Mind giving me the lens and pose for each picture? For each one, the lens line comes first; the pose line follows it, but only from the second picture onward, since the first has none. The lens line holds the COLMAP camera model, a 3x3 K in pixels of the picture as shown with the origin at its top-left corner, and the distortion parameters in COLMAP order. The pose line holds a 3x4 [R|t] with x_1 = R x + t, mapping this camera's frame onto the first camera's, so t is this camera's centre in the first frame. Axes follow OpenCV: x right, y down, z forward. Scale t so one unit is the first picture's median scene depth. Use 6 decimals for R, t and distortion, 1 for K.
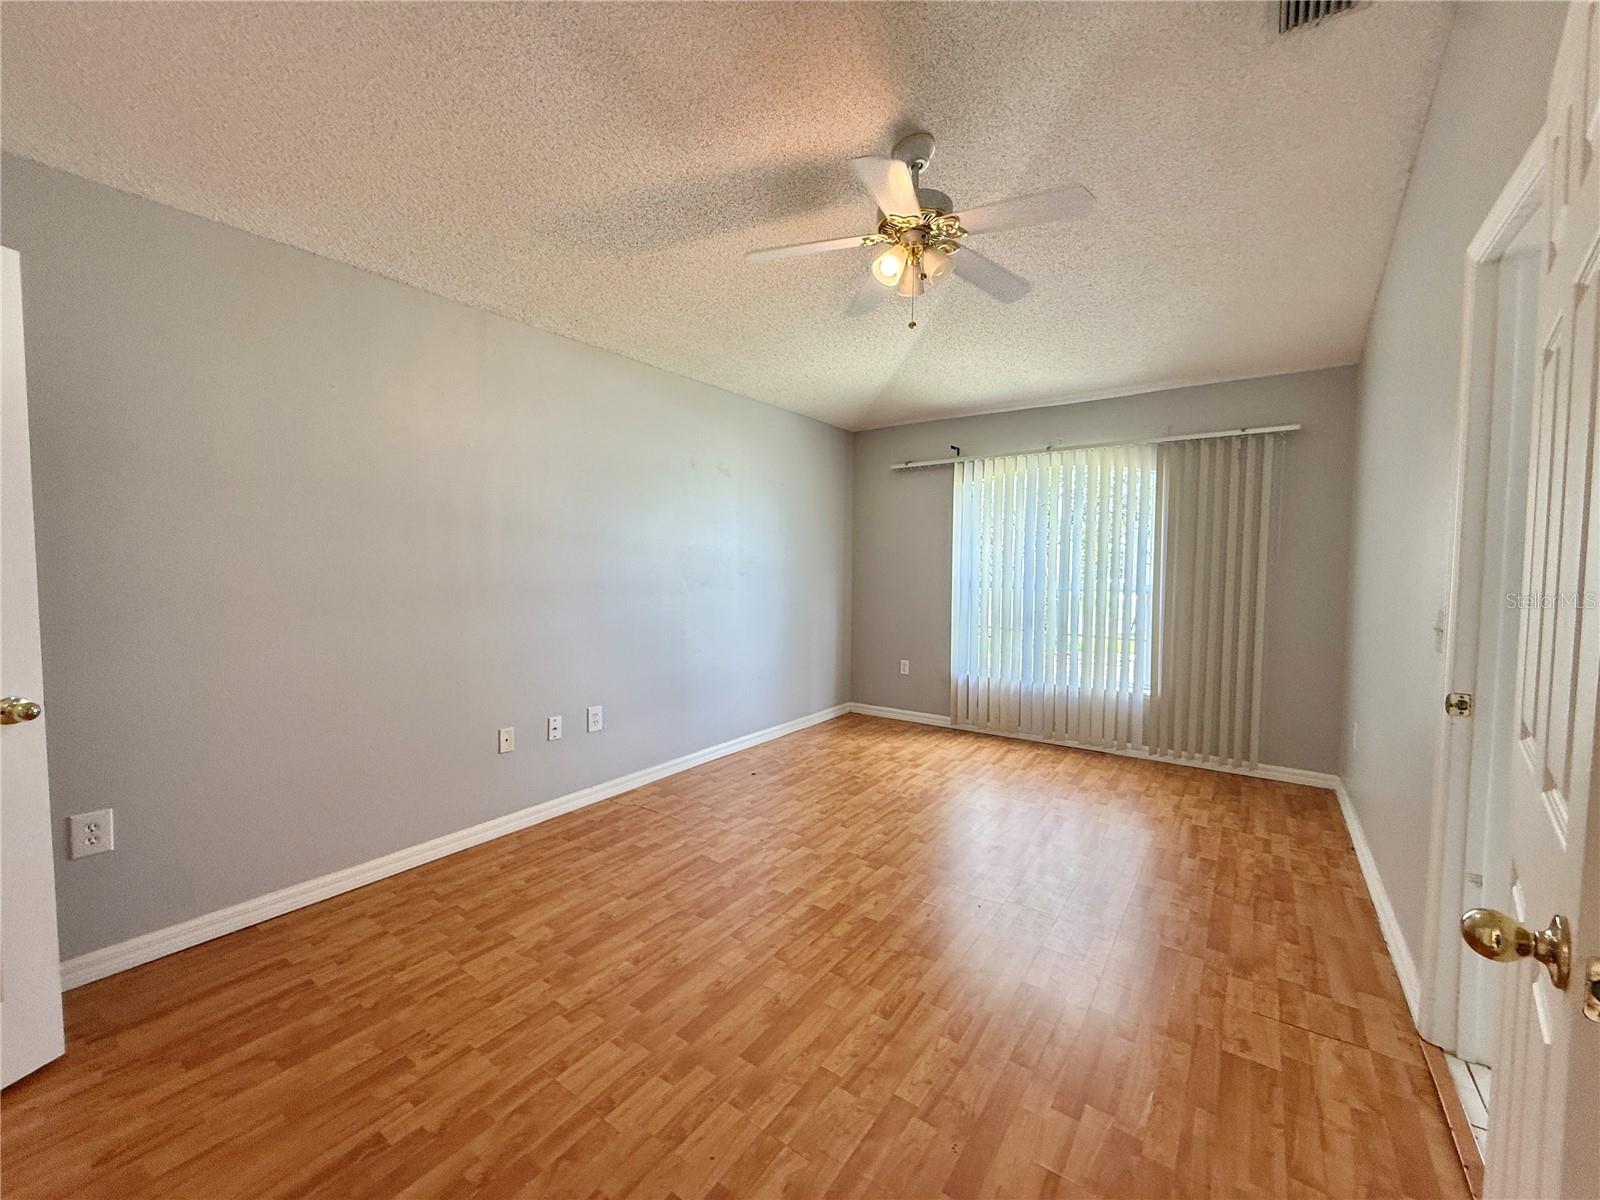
lens RADIAL K [[641.6, 0, 802.5], [0, 641.6, 600.3], [0, 0, 1]] dist [0.001028, 0.000322]
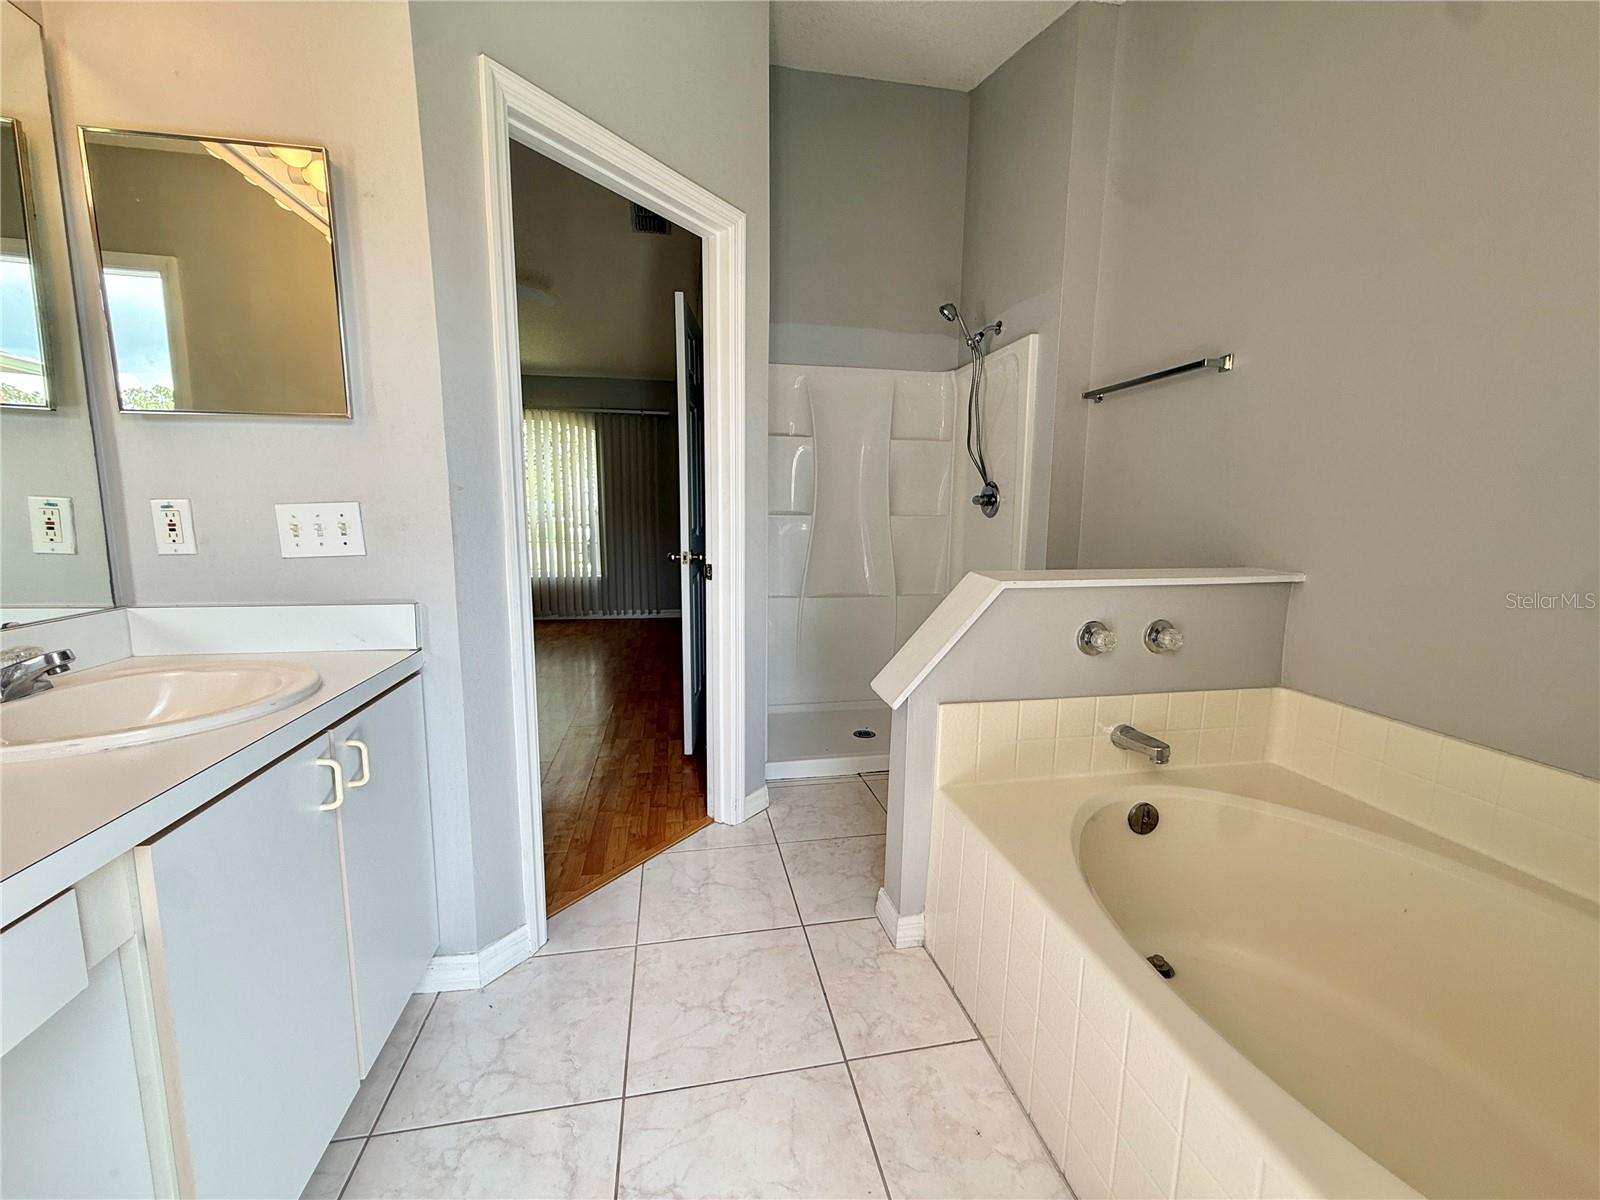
lens RADIAL K [[641.6, 0, 801.0], [0, 641.6, 598.0], [0, 0, 1]] dist [0.001028, 0.000322]
pose [[0.691595, -0.098514, 0.715536, -0.248671], [0.034290, 0.994016, 0.103712, 0.053152], [-0.721471, -0.047191, 0.690835, -0.439567]]
